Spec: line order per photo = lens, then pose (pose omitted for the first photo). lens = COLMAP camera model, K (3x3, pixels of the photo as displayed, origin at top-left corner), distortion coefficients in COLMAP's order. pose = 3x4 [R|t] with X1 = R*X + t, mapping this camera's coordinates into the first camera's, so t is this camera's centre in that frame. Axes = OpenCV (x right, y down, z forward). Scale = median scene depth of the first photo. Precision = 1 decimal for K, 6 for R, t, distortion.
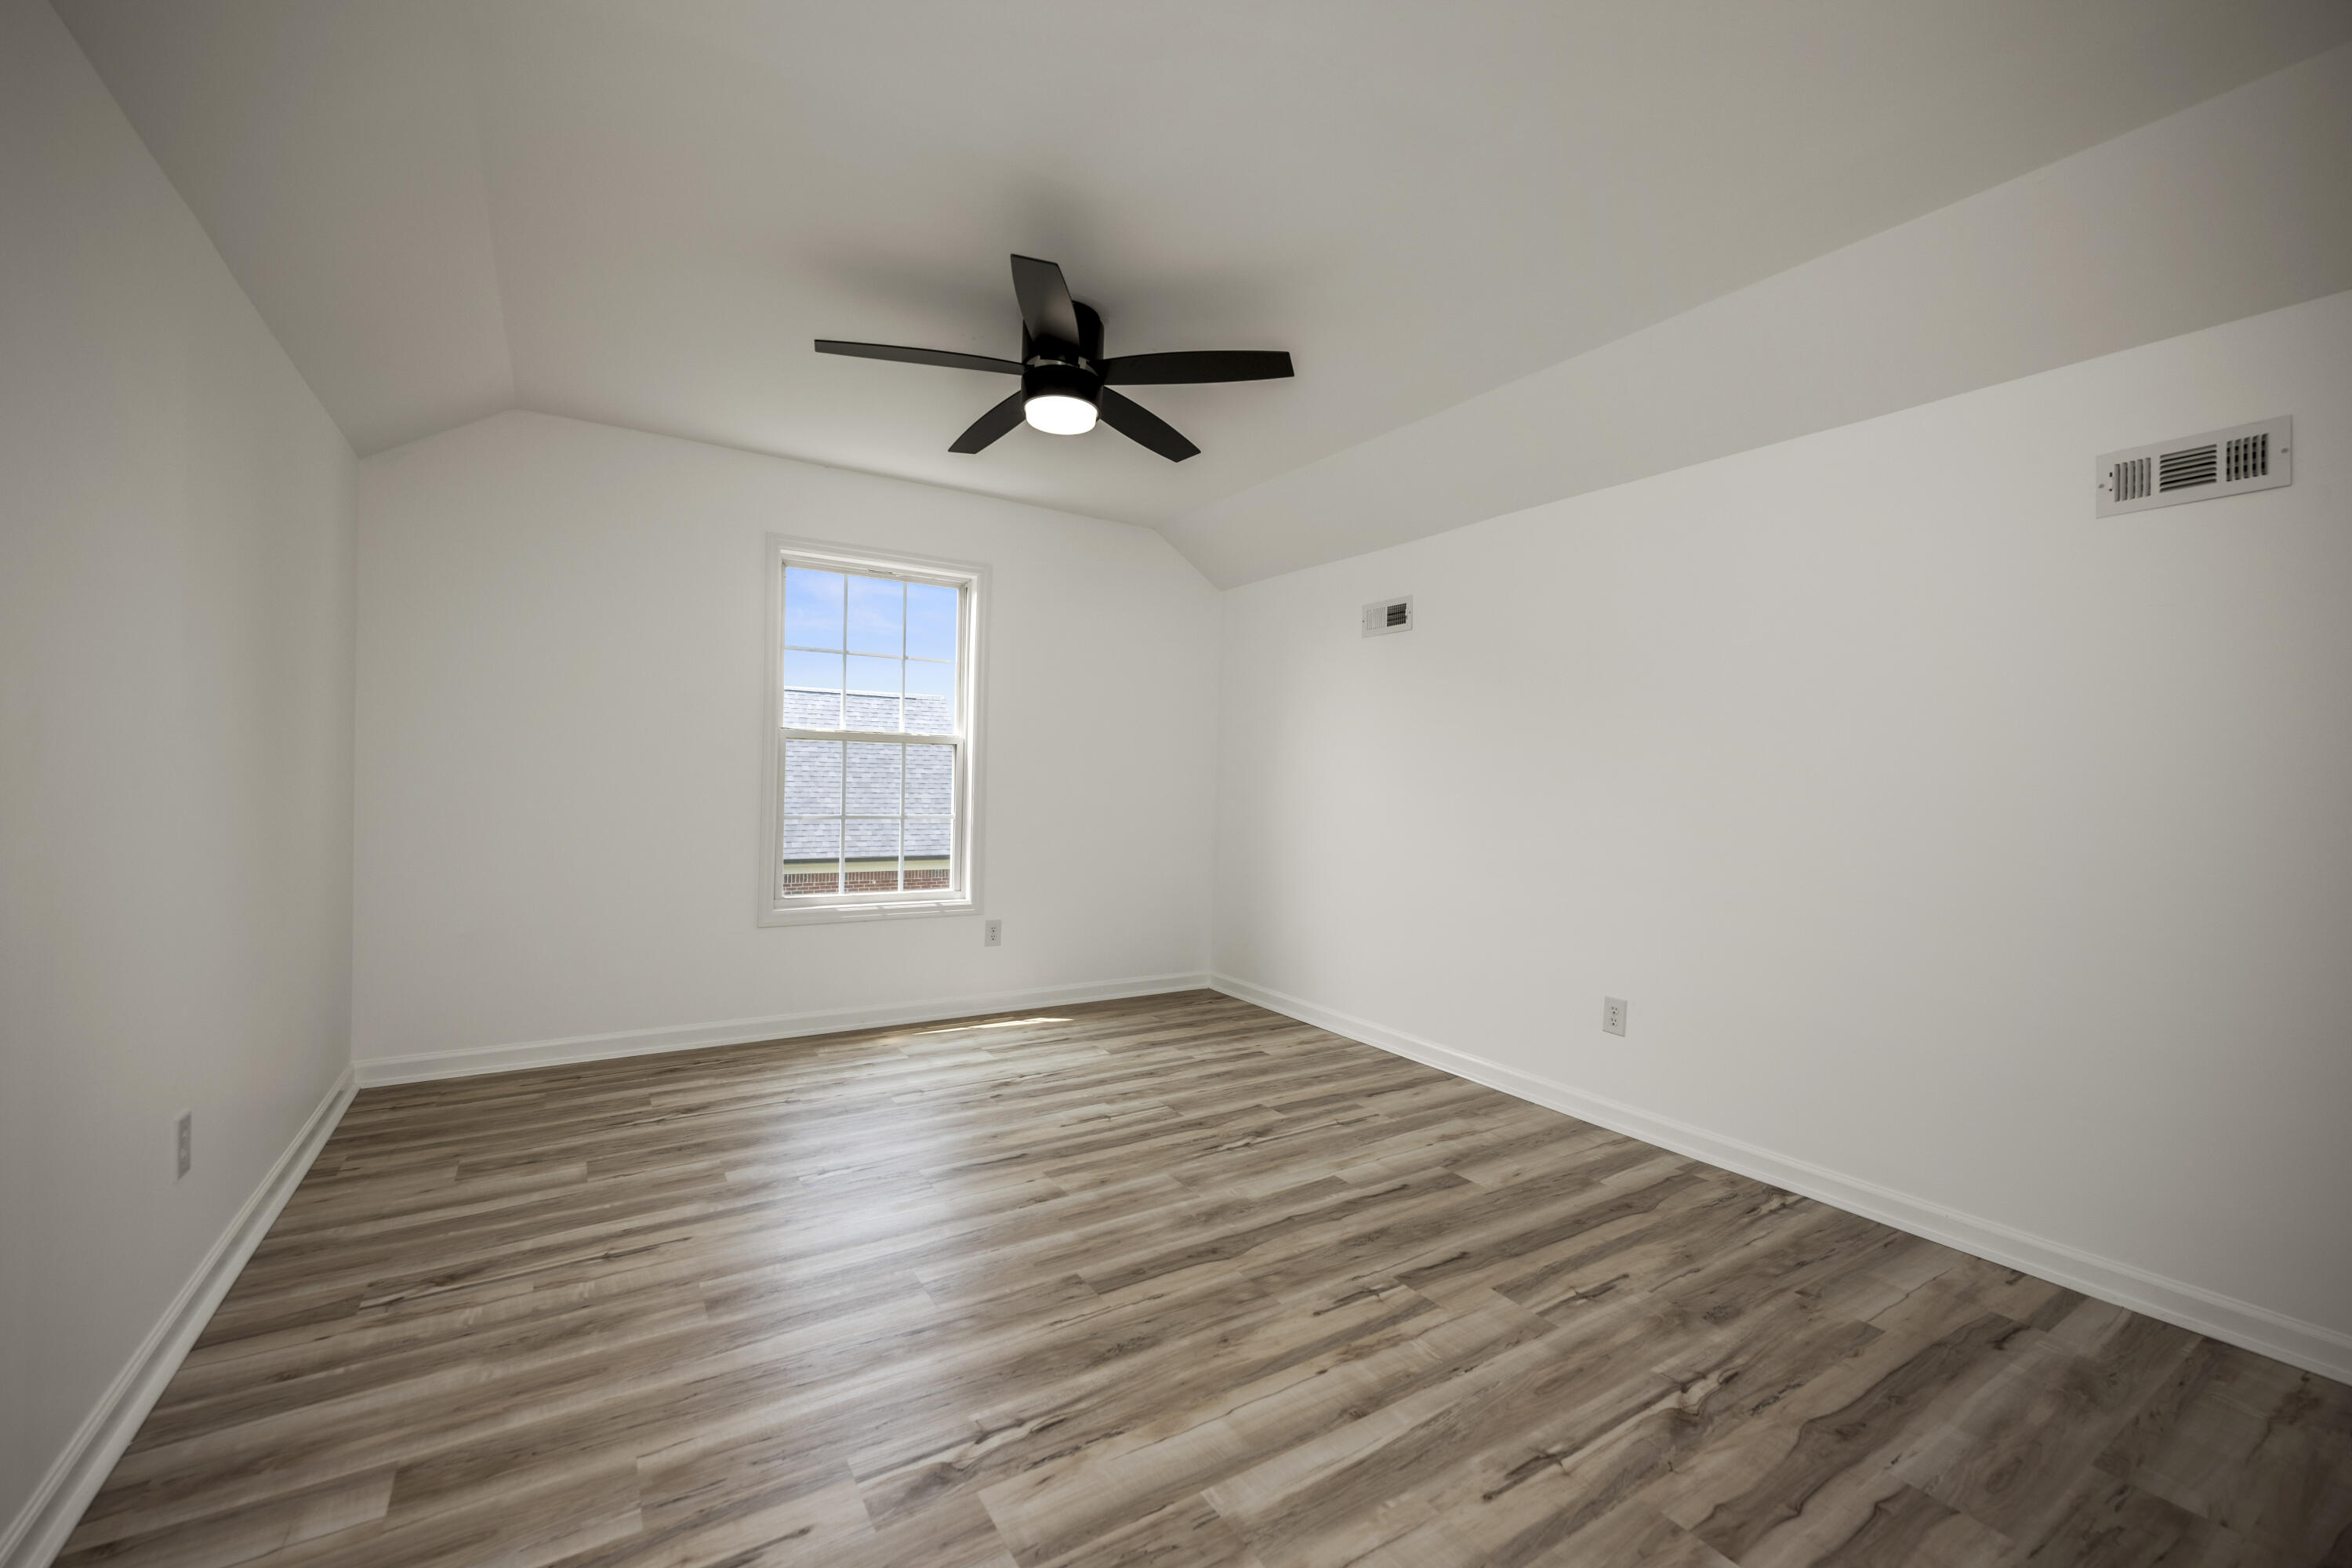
lens RADIAL K [[974.0, 0, 1176.0], [0, 974.0, 784.0], [0, 0, 1]] dist [-0.000766, 0.000005]
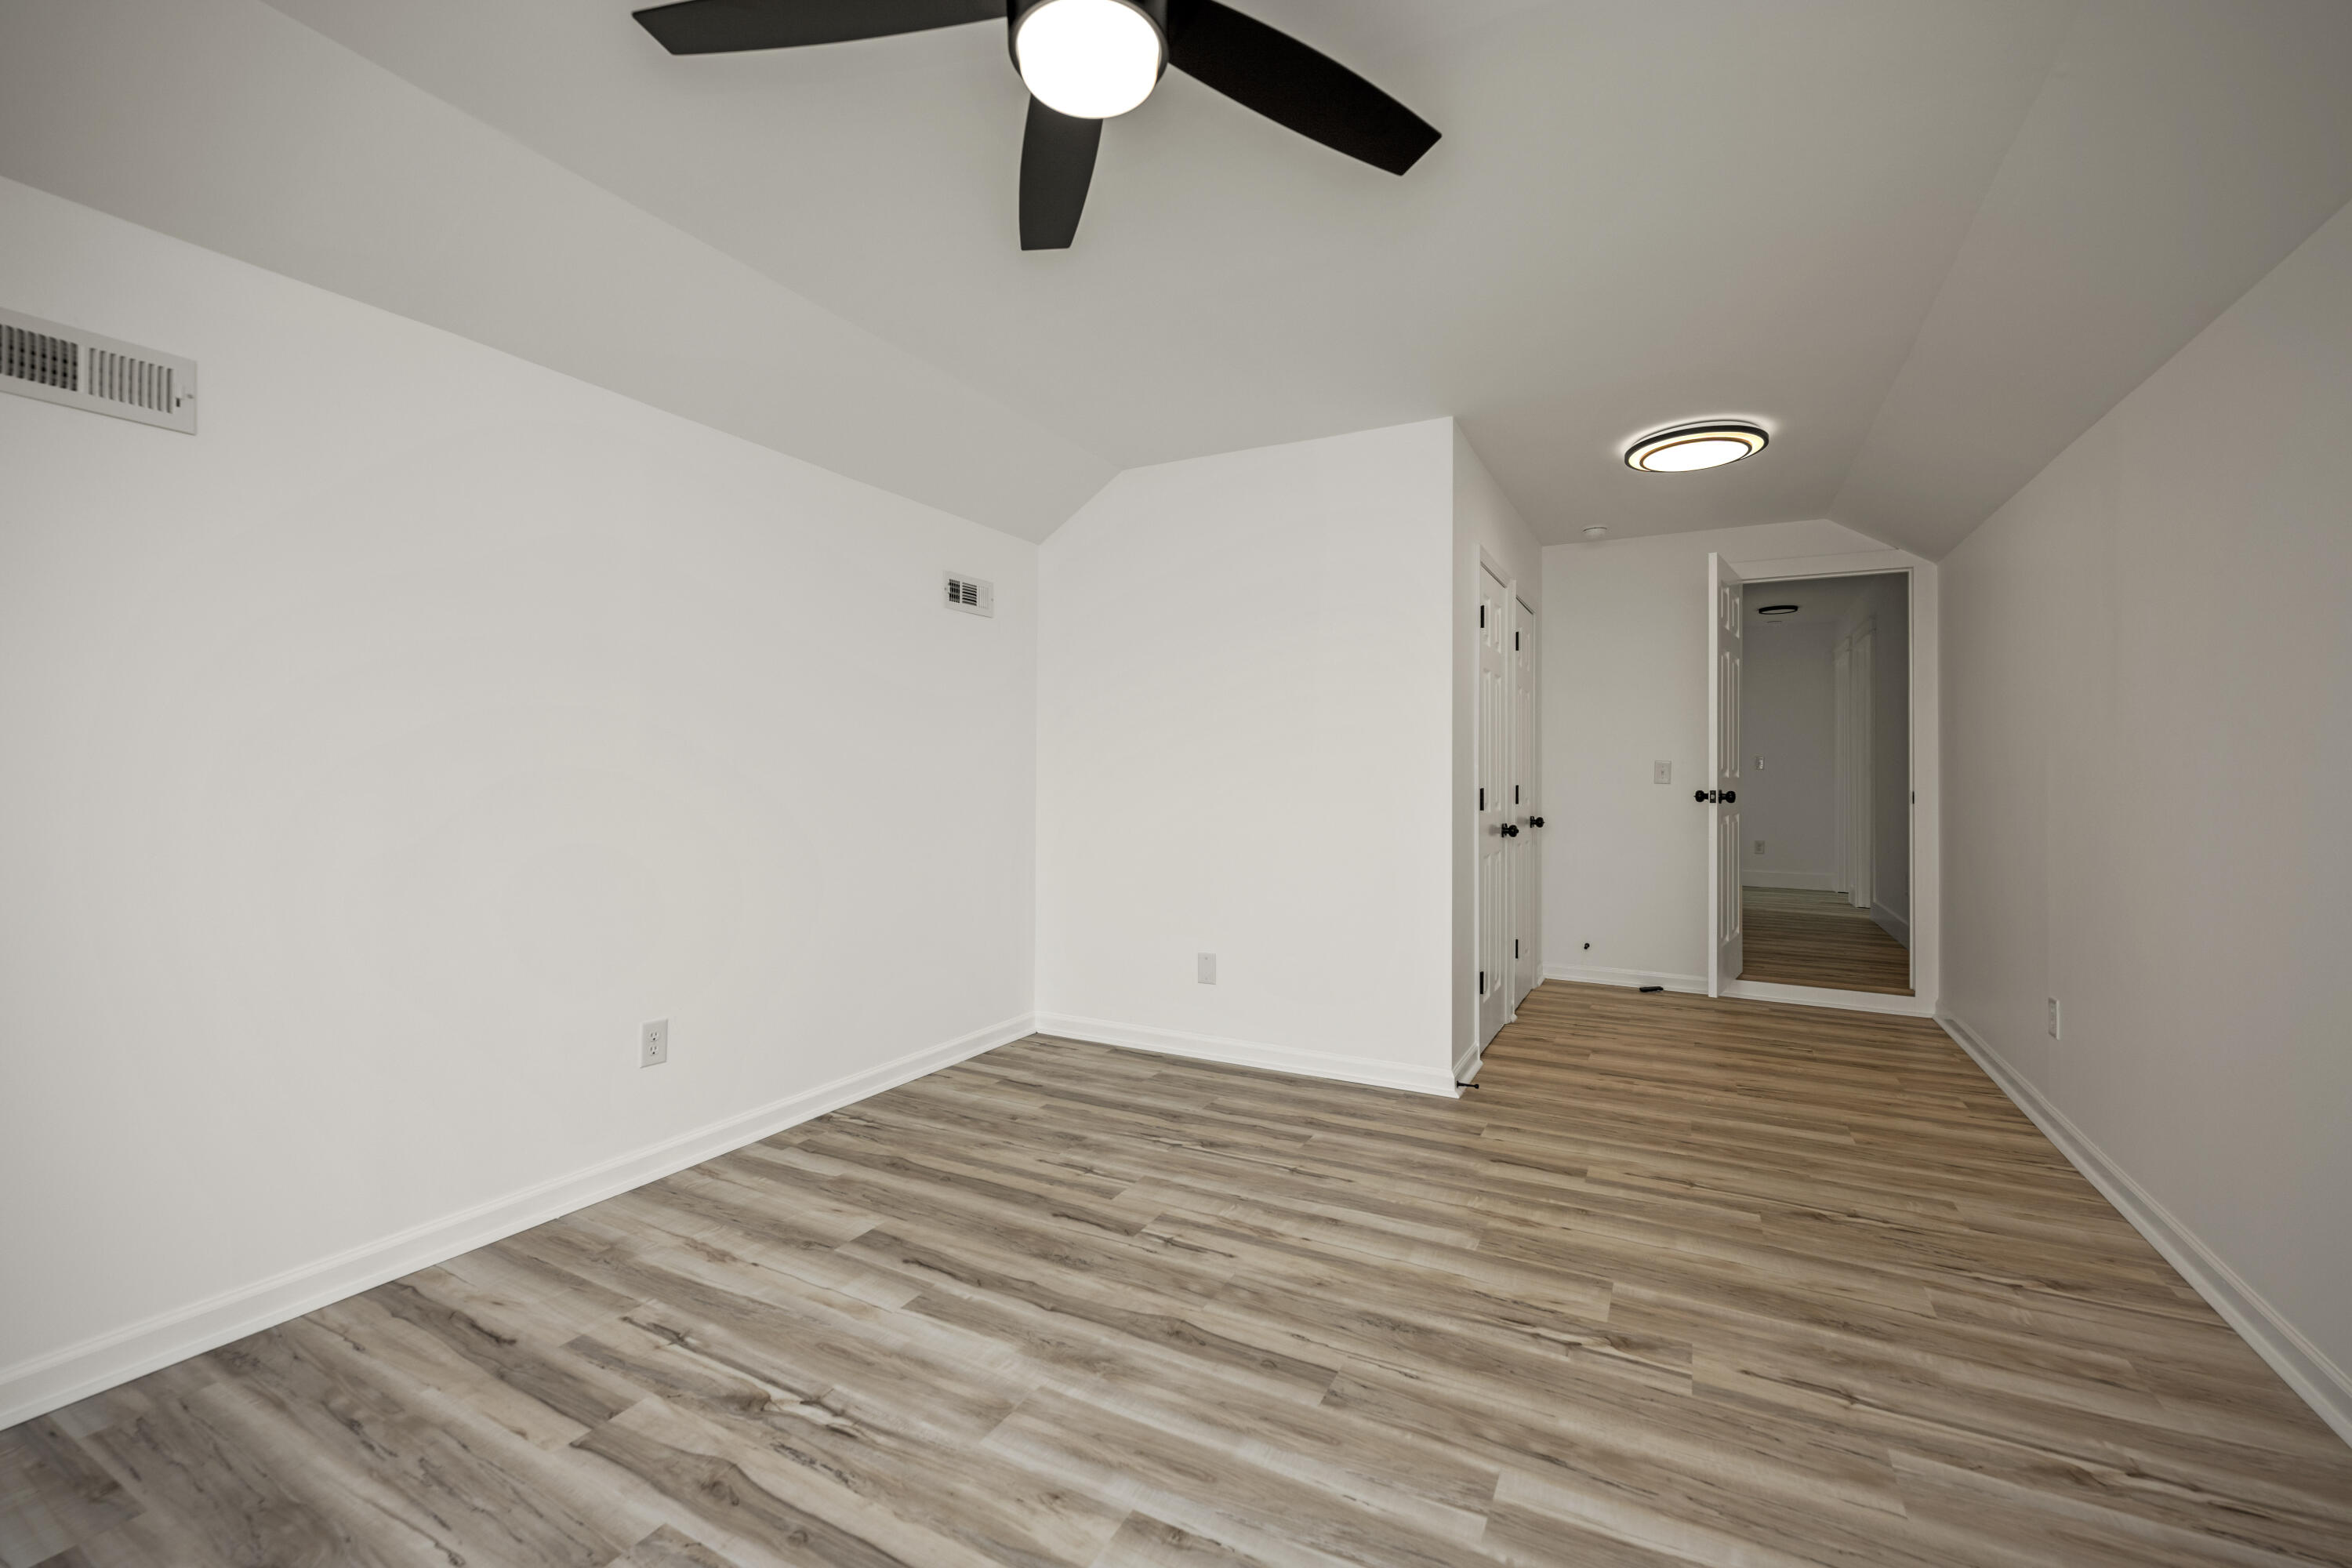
lens RADIAL K [[974.0, 0, 1176.0], [0, 974.0, 784.0], [0, 0, 1]] dist [-0.000766, 0.000005]
pose [[-0.497291, -0.034858, 0.866883, -0.669839], [-0.014540, 0.999387, 0.031845, -0.024728], [-0.867462, 0.003231, -0.497493, 1.401095]]
